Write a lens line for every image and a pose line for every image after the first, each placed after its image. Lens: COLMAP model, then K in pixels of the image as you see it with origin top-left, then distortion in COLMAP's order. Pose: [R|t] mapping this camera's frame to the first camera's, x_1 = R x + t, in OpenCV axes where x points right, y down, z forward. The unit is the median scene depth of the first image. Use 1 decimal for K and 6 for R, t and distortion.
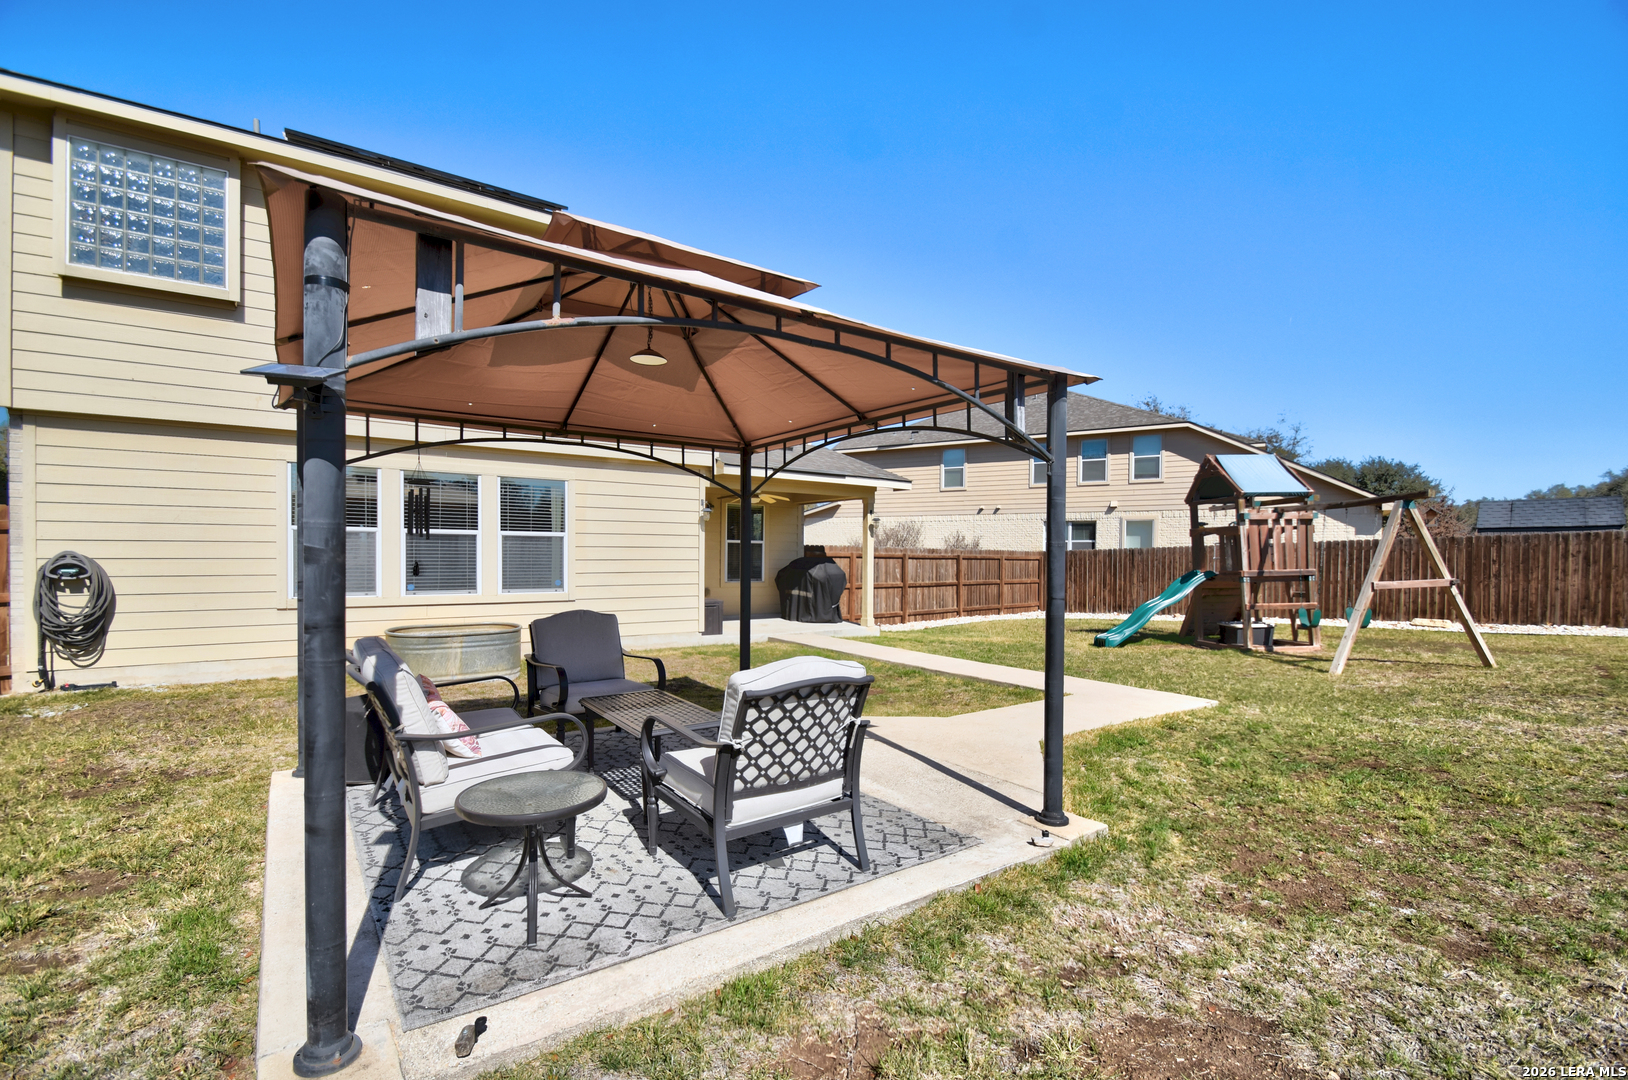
lens RADIAL K [[728.8, 0, 813.8], [0, 728.8, 563.6], [0, 0, 1]] dist [-0.000836, -0.007114]
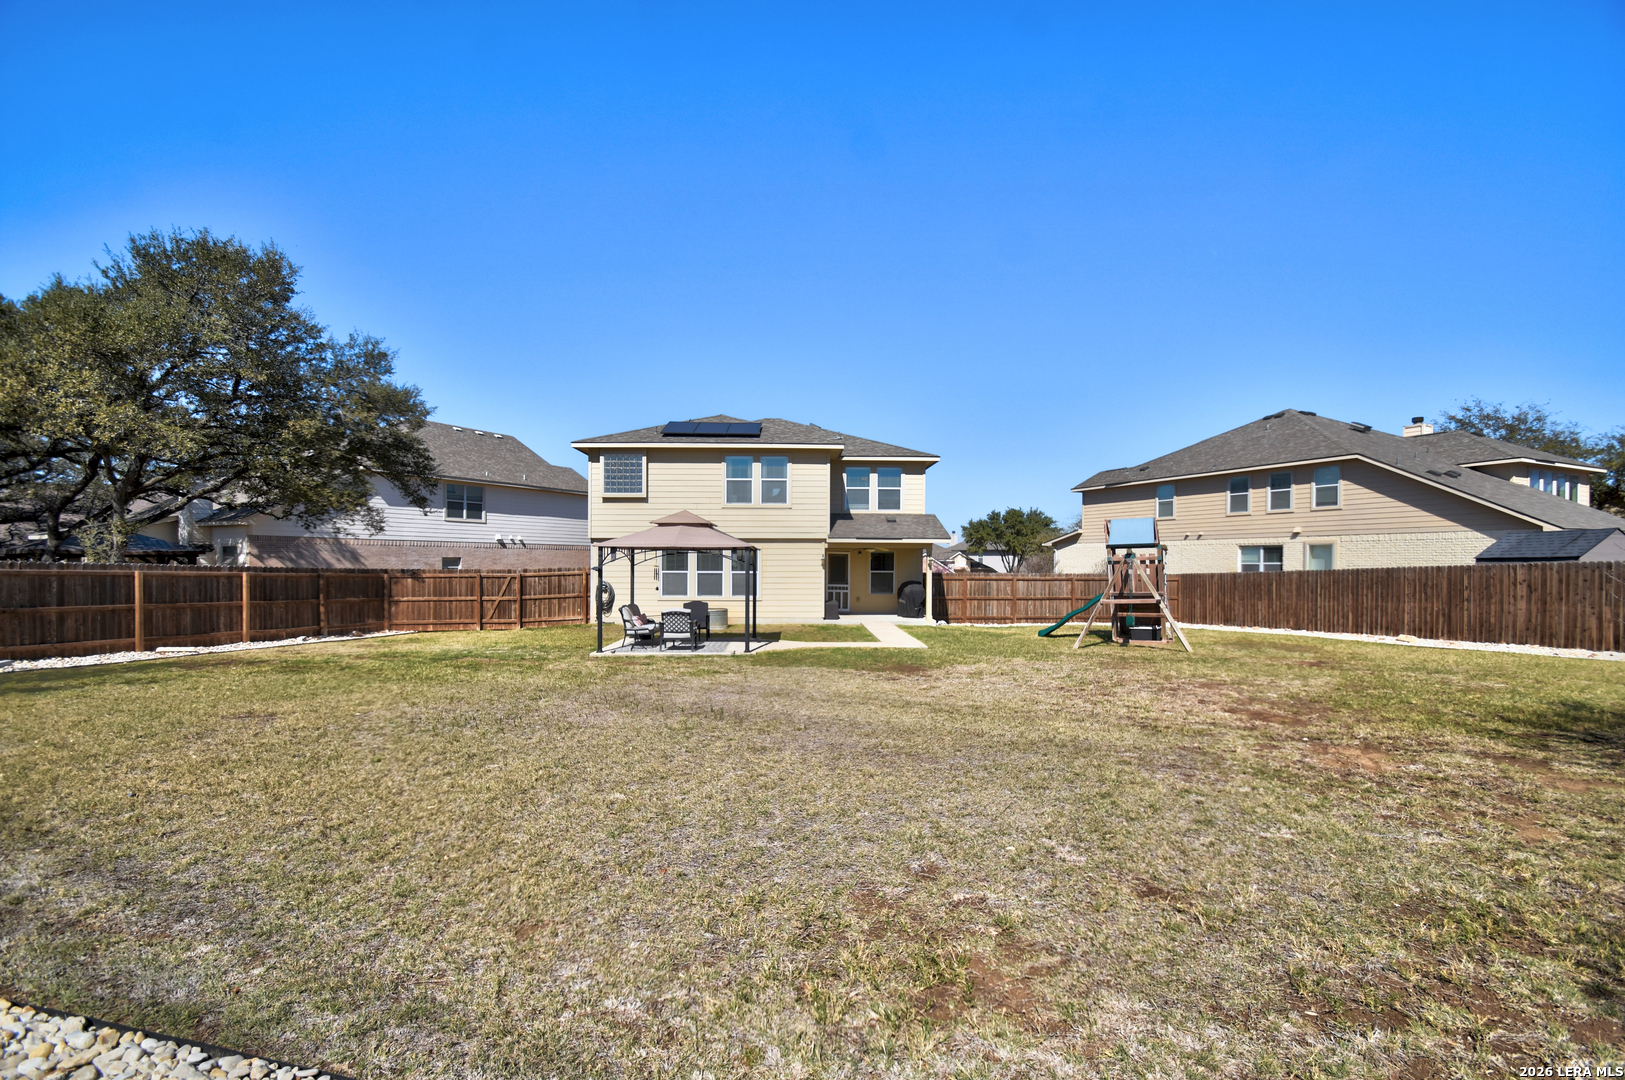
lens RADIAL K [[727.4, 0, 812.3], [0, 727.4, 563.5], [0, 0, 1]] dist [-0.000836, -0.007114]
pose [[0.827644, -0.006868, -0.561211, 0.725565], [-0.001995, 0.999883, -0.015177, -0.021945], [0.561249, 0.013681, 0.827534, -0.544221]]
